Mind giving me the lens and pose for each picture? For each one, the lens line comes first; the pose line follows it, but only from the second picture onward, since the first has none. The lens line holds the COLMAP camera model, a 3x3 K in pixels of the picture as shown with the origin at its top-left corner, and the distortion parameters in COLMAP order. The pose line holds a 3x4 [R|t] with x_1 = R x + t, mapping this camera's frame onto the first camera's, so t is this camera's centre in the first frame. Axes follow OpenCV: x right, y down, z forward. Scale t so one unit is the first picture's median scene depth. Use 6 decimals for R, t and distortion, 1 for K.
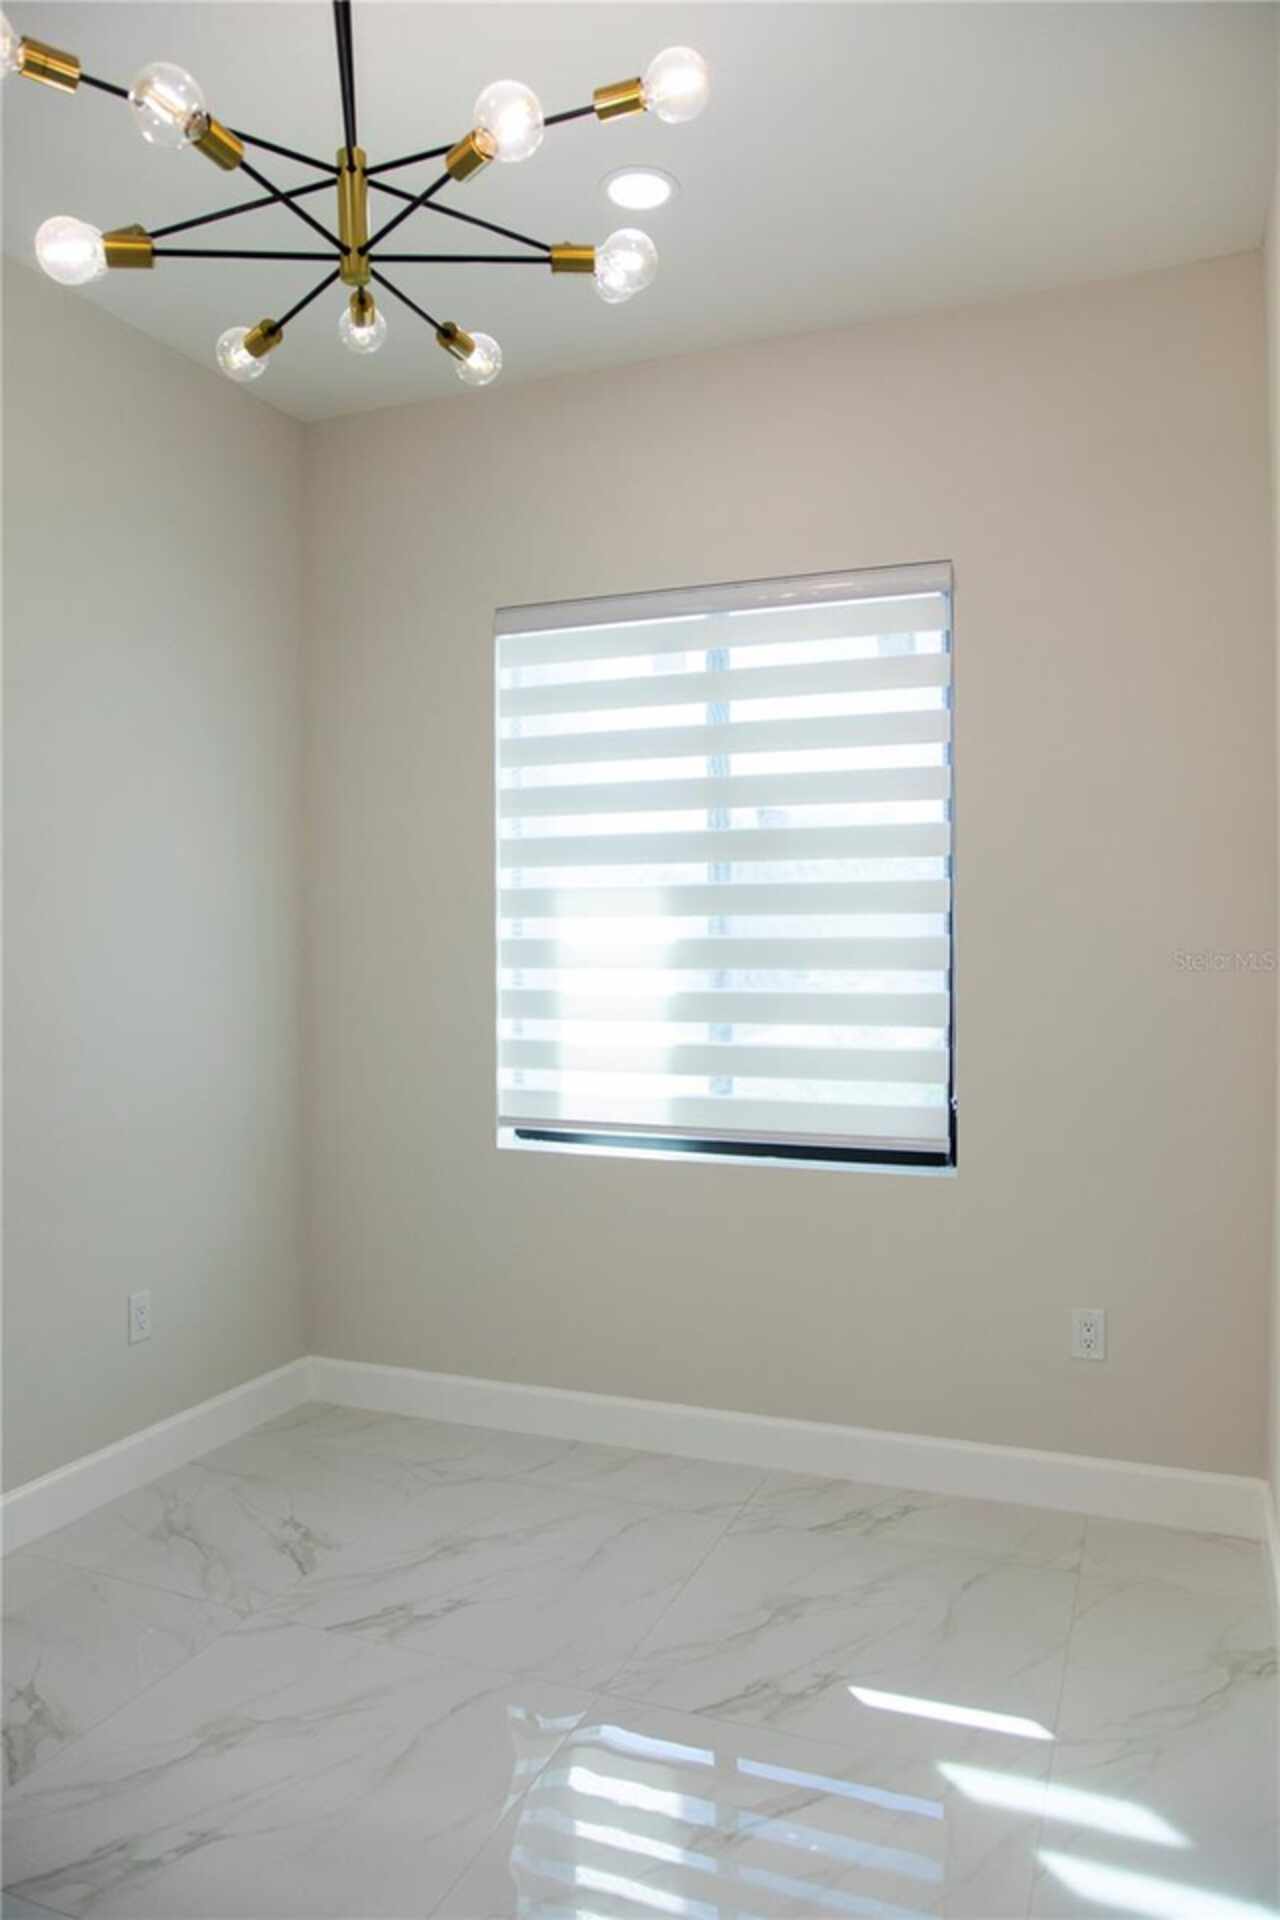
lens RADIAL K [[1346.5, 0, 646.1], [0, 1346.5, 1016.6], [0, 0, 1]] dist [-0.072627, 0.184067]
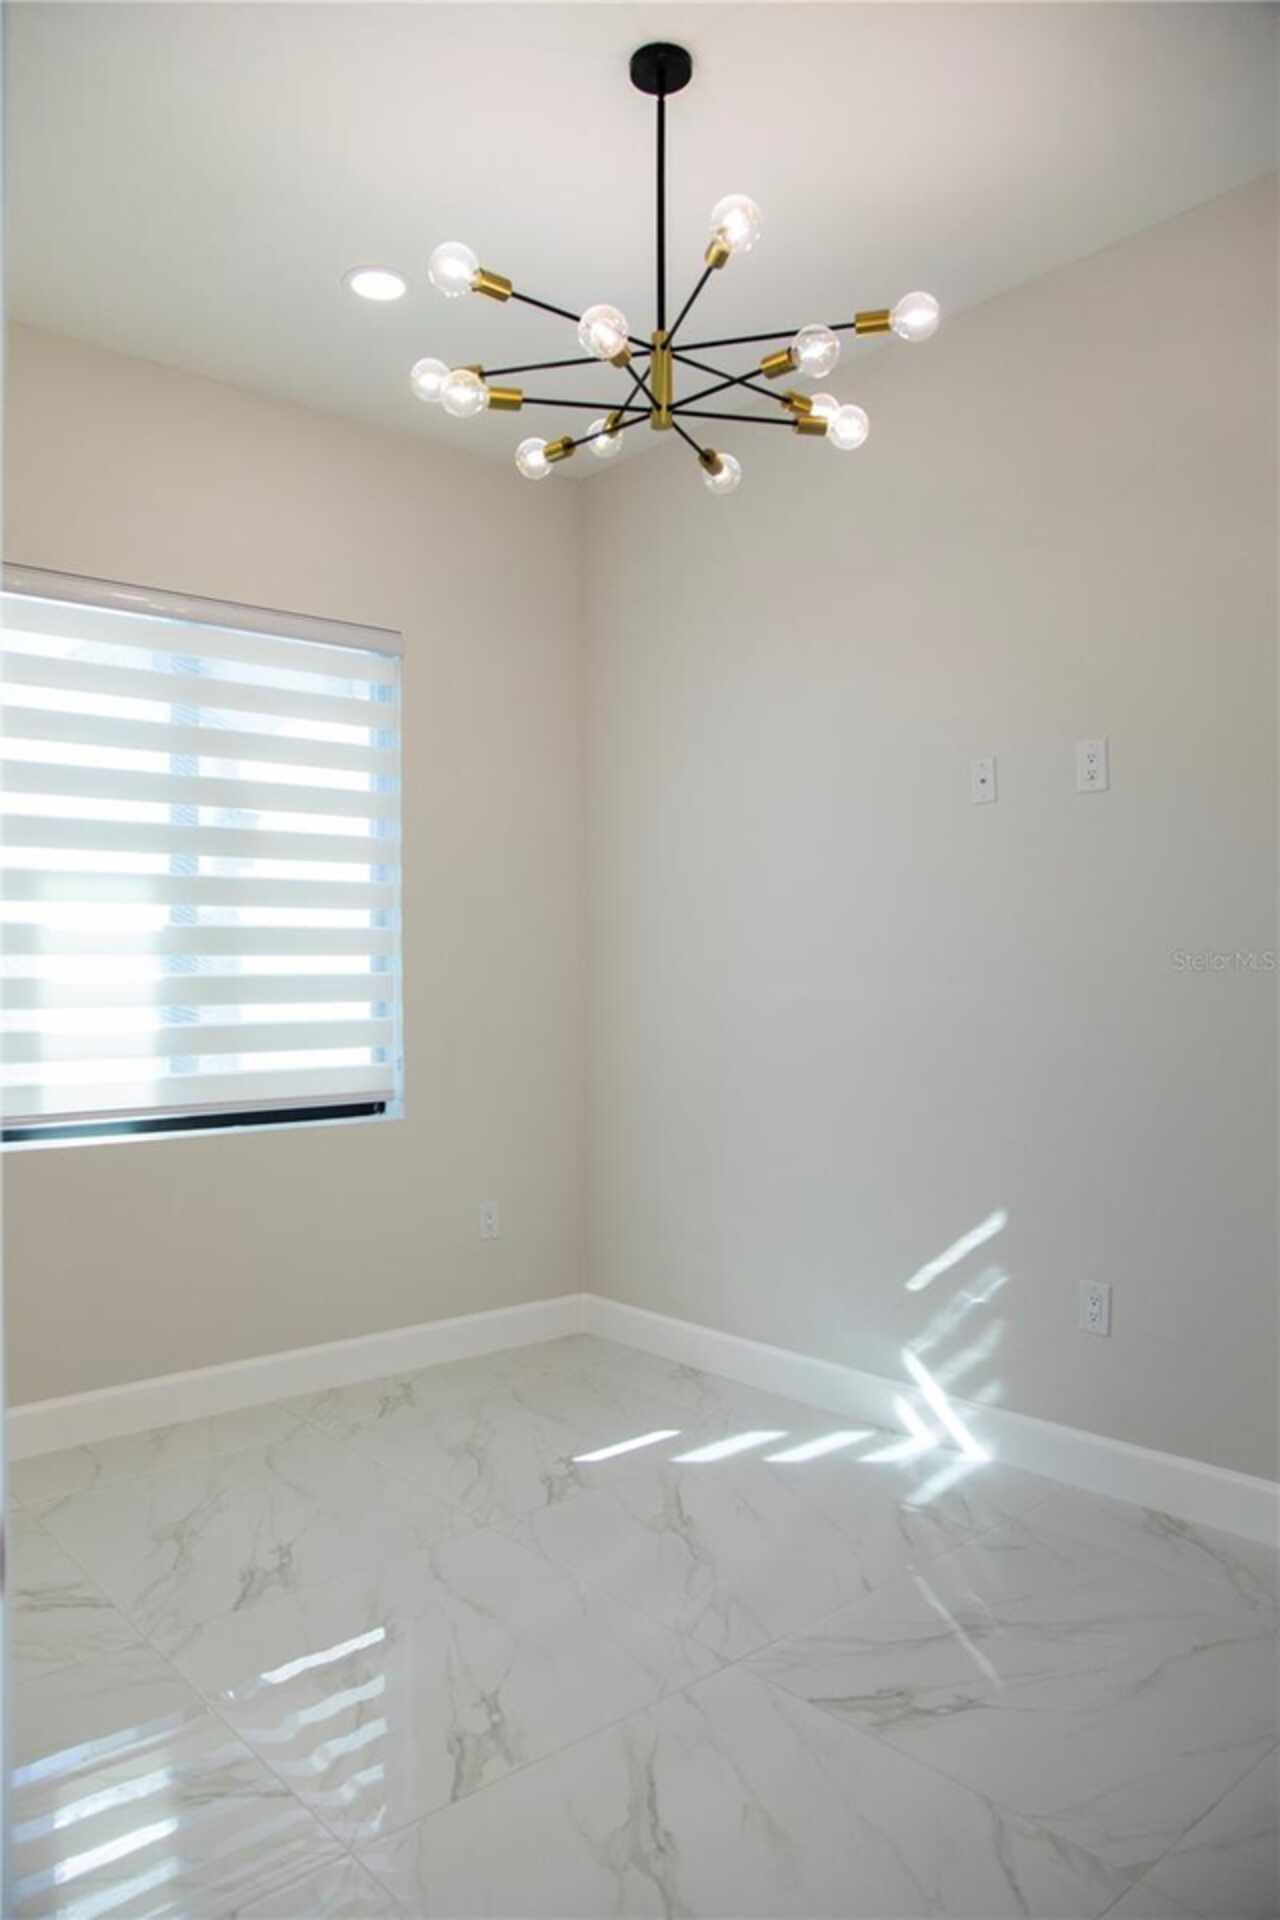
lens RADIAL K [[1346.5, 0, 646.1], [0, 1346.5, 1016.6], [0, 0, 1]] dist [-0.072627, 0.184067]
pose [[0.454312, -0.035081, 0.890152, -0.742251], [0.048547, 0.998714, 0.014582, 0.015591], [-0.889519, 0.036589, 0.455431, 0.201194]]
